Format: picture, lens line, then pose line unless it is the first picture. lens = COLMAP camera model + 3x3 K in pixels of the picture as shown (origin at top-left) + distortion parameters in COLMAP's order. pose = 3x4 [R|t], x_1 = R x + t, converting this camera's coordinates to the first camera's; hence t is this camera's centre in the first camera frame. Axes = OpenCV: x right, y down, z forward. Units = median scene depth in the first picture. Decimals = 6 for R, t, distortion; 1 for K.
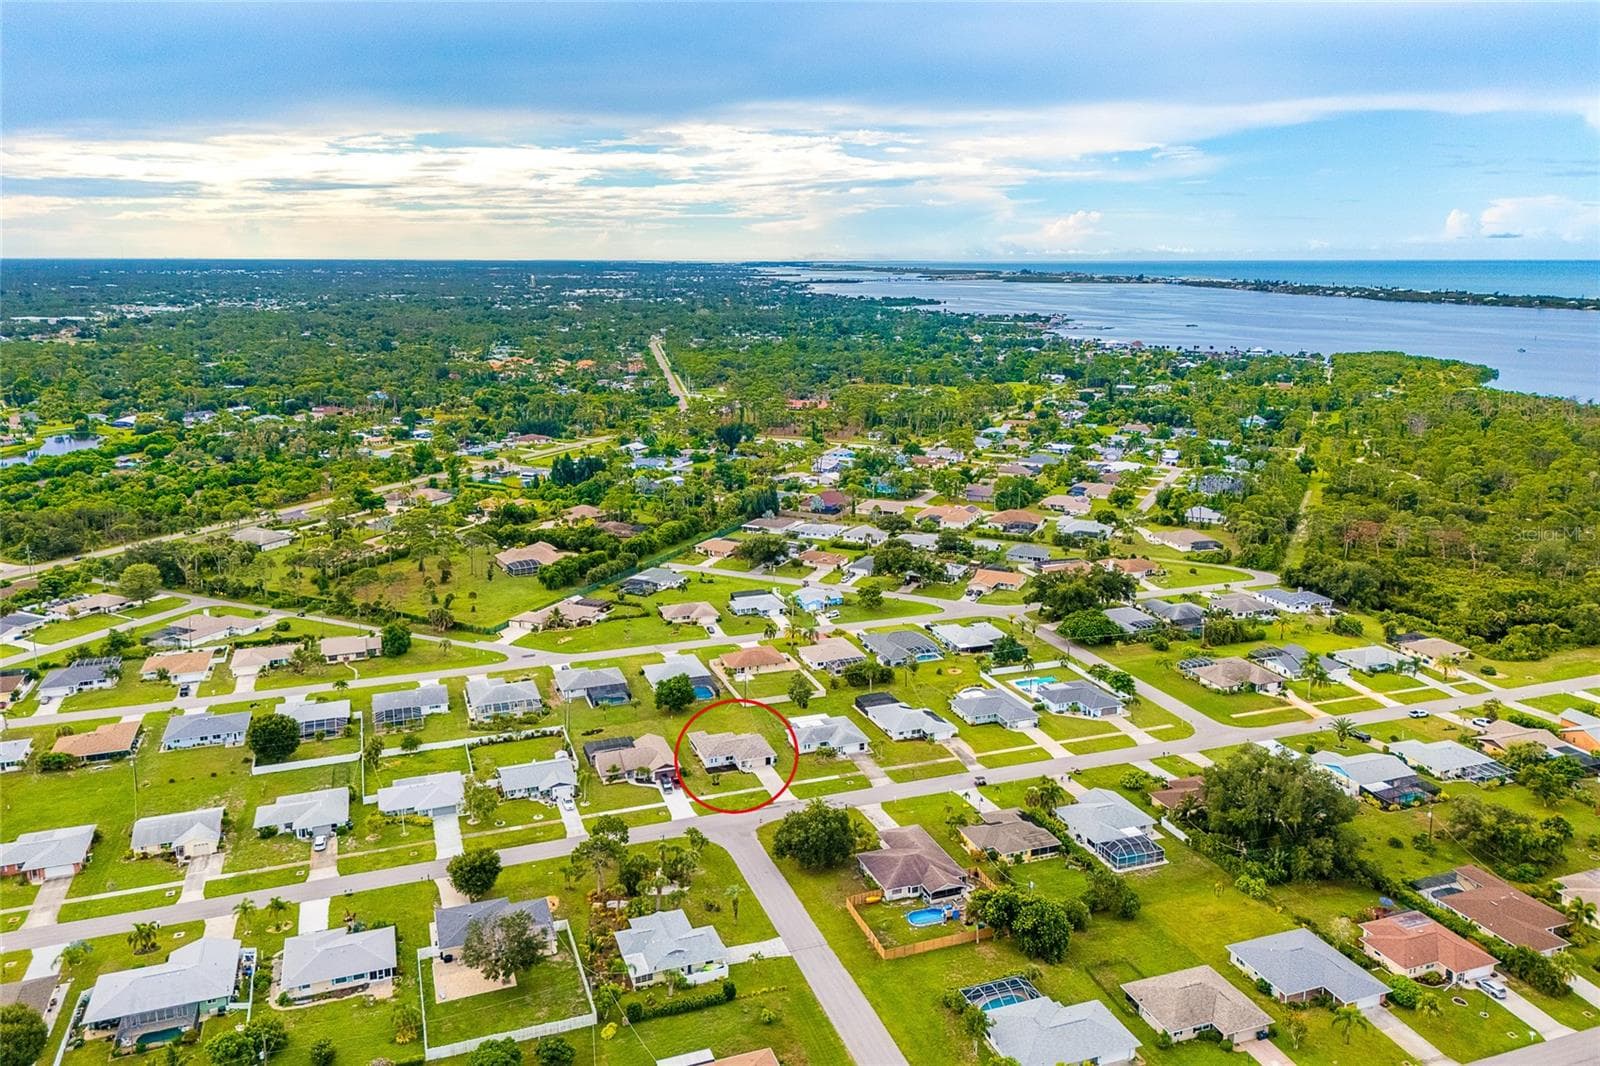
lens RADIAL K [[1183.4, 0, 800.0], [0, 1183.4, 533.0], [0, 0, 1]] dist [0.027010, -0.001588]
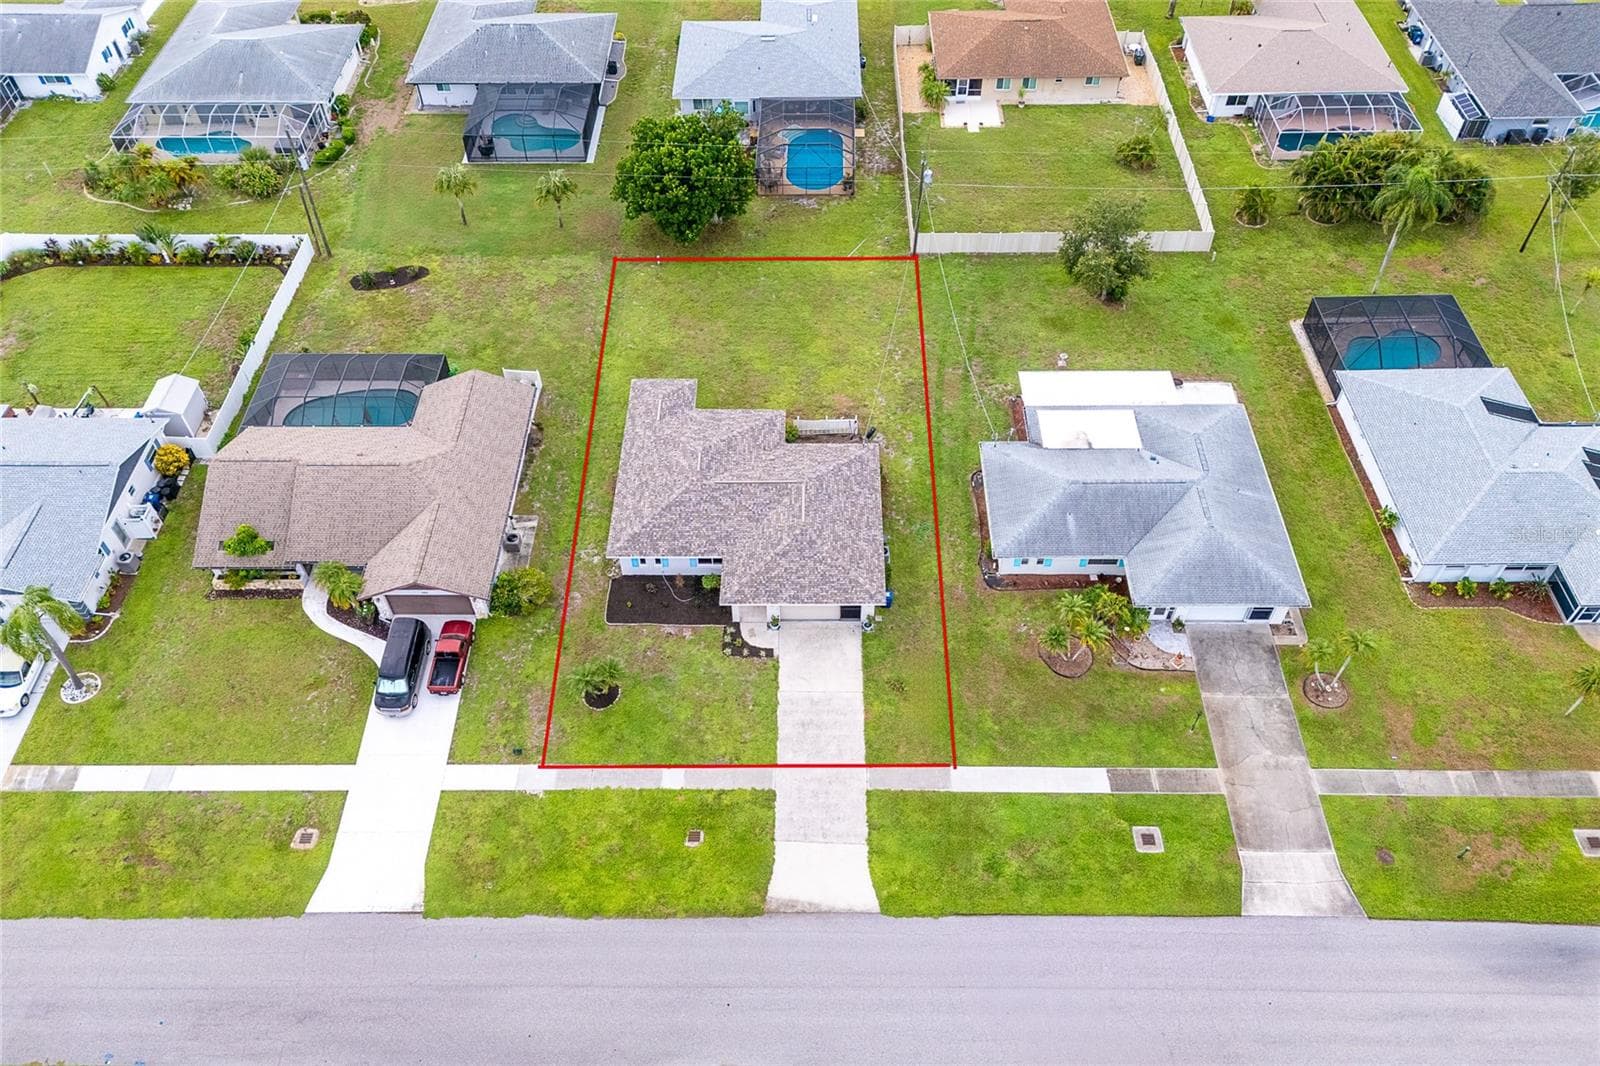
lens RADIAL K [[1183.4, 0, 800.0], [0, 1183.4, 533.0], [0, 0, 1]] dist [0.027010, -0.001588]
pose [[0.934371, 0.261953, -0.241519, 0.017544], [-0.071678, 0.802186, 0.592756, 0.030040], [0.349017, -0.536542, 0.768316, 0.757682]]
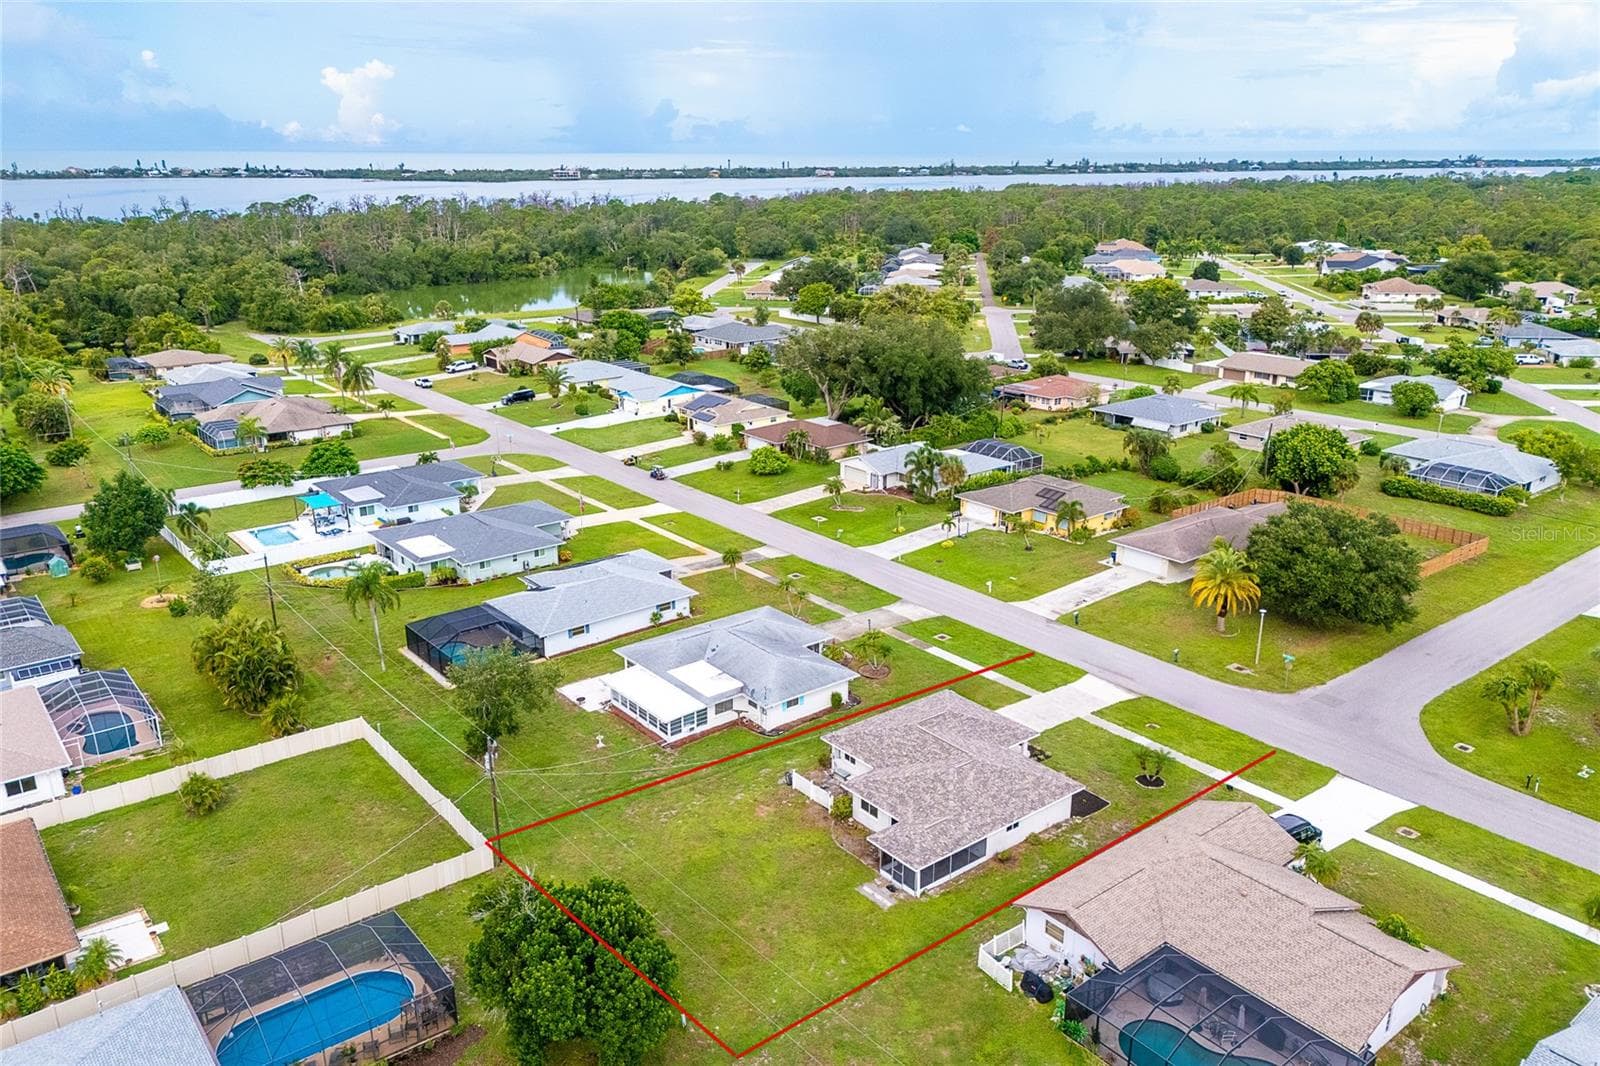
lens RADIAL K [[1183.4, 0, 800.0], [0, 1183.4, 533.0], [0, 0, 1]] dist [0.027010, -0.001588]
pose [[-0.306446, -0.291896, 0.906029, -0.282063], [0.227508, 0.901777, 0.367476, 0.011223], [-0.924300, 0.318740, -0.209937, 1.020800]]
